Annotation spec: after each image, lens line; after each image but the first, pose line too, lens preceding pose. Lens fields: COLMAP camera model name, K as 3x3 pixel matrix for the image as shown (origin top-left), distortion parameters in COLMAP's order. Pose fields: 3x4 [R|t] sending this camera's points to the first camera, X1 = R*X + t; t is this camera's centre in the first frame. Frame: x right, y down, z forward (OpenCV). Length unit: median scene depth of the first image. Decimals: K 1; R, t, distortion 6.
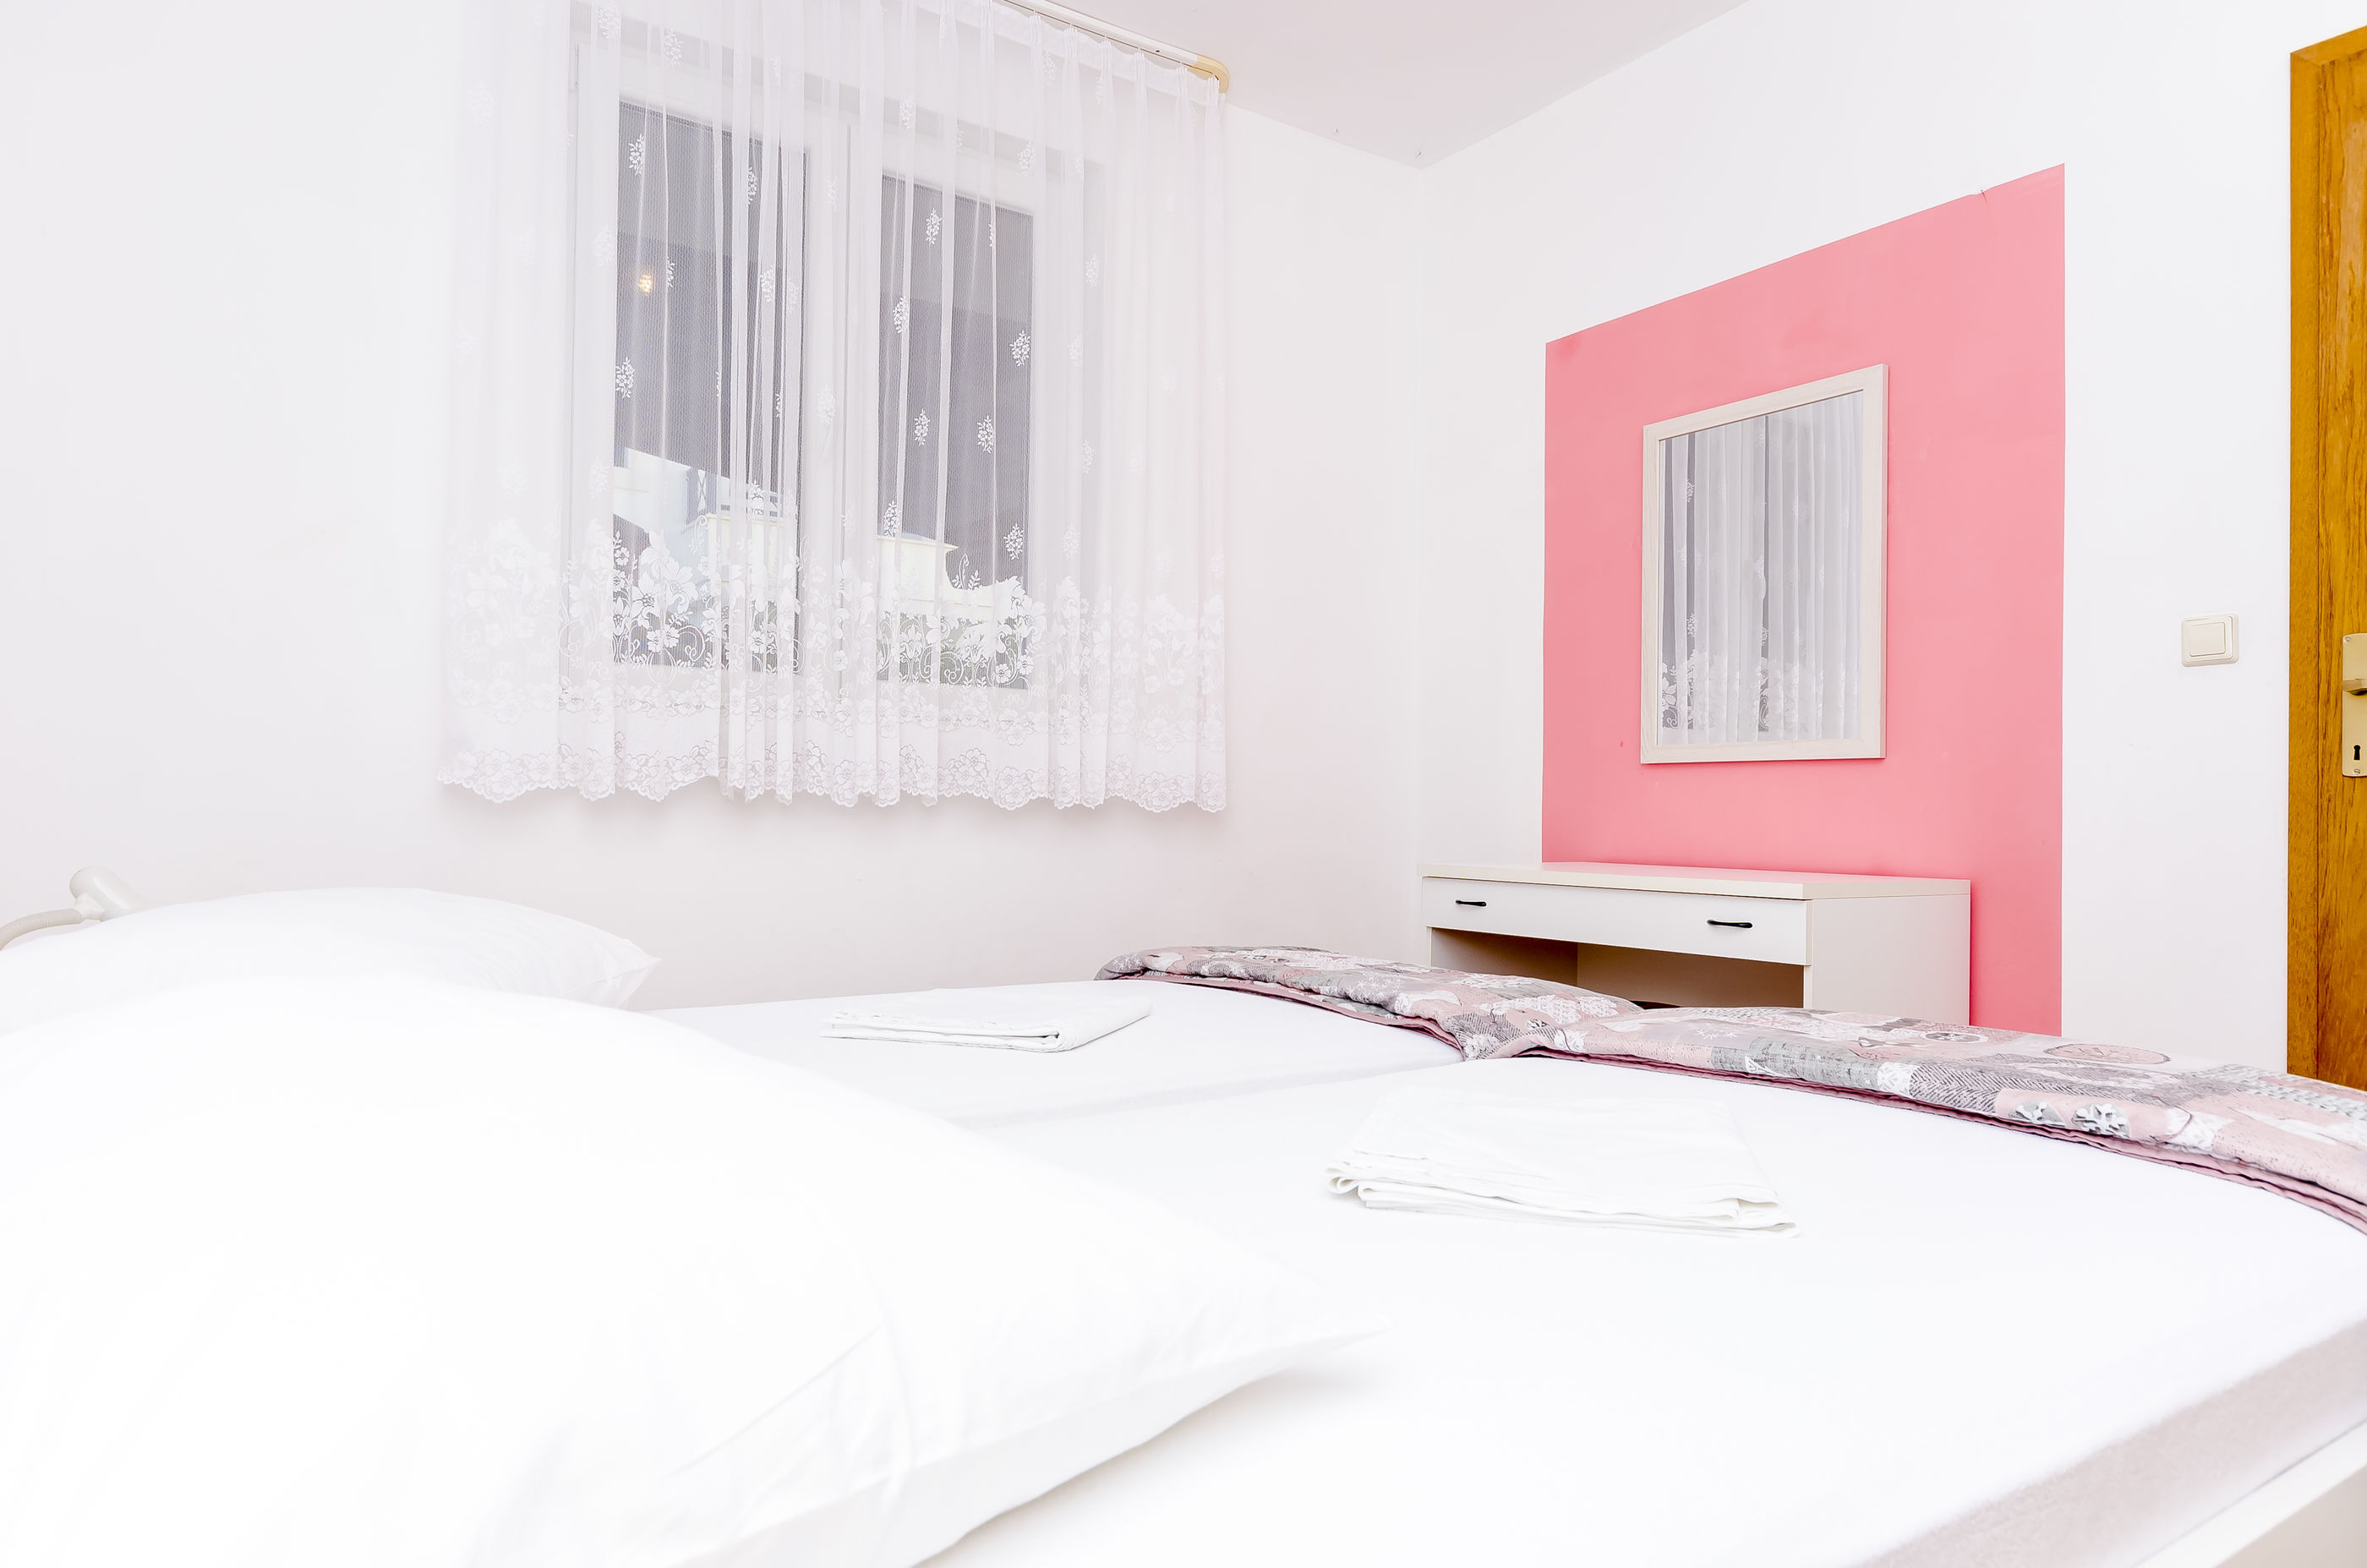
lens RADIAL K [[1459.3, 0, 1186.0], [0, 1459.3, 788.3], [0, 0, 1]] dist [0.000804, 0.000633]
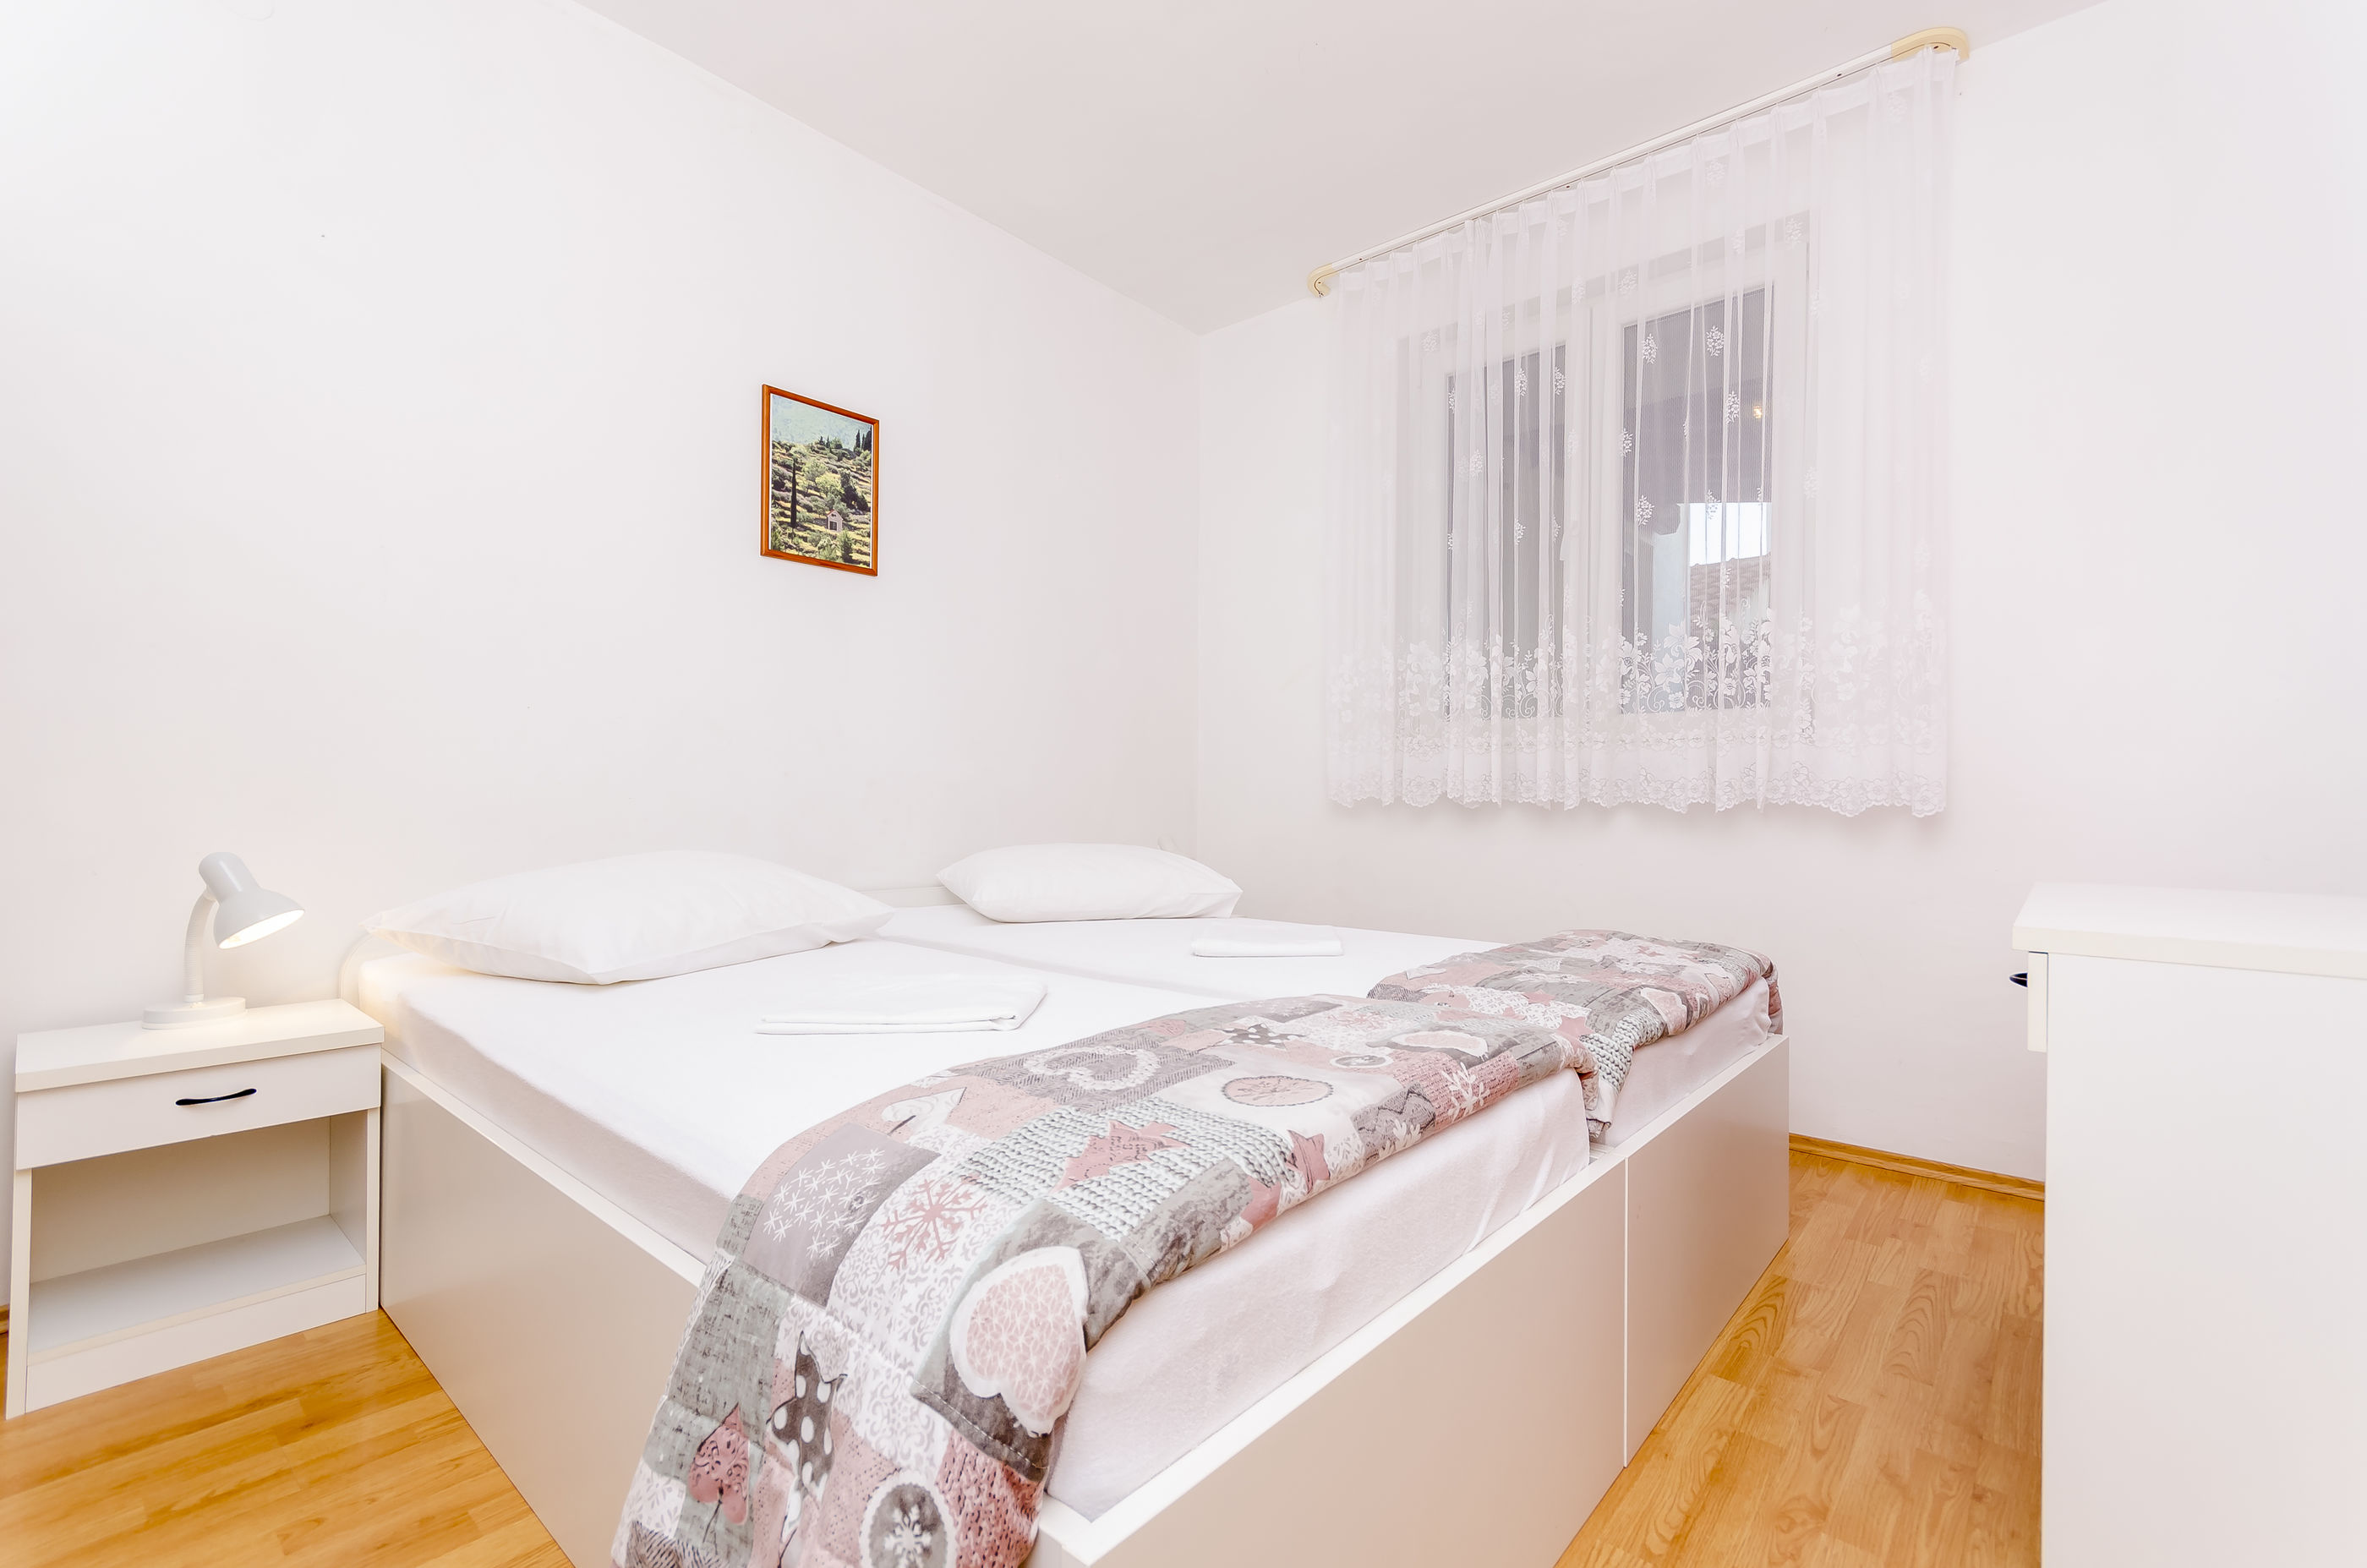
lens RADIAL K [[1031.2, 0, 1187.1], [0, 1031.2, 798.5], [0, 0, 1]] dist [0.000592, 0.000865]
pose [[0.254103, -0.018444, -0.967001, 0.600350], [0.001862, 0.999826, -0.018580, 0.018052], [0.967175, 0.002921, 0.254093, 0.401460]]
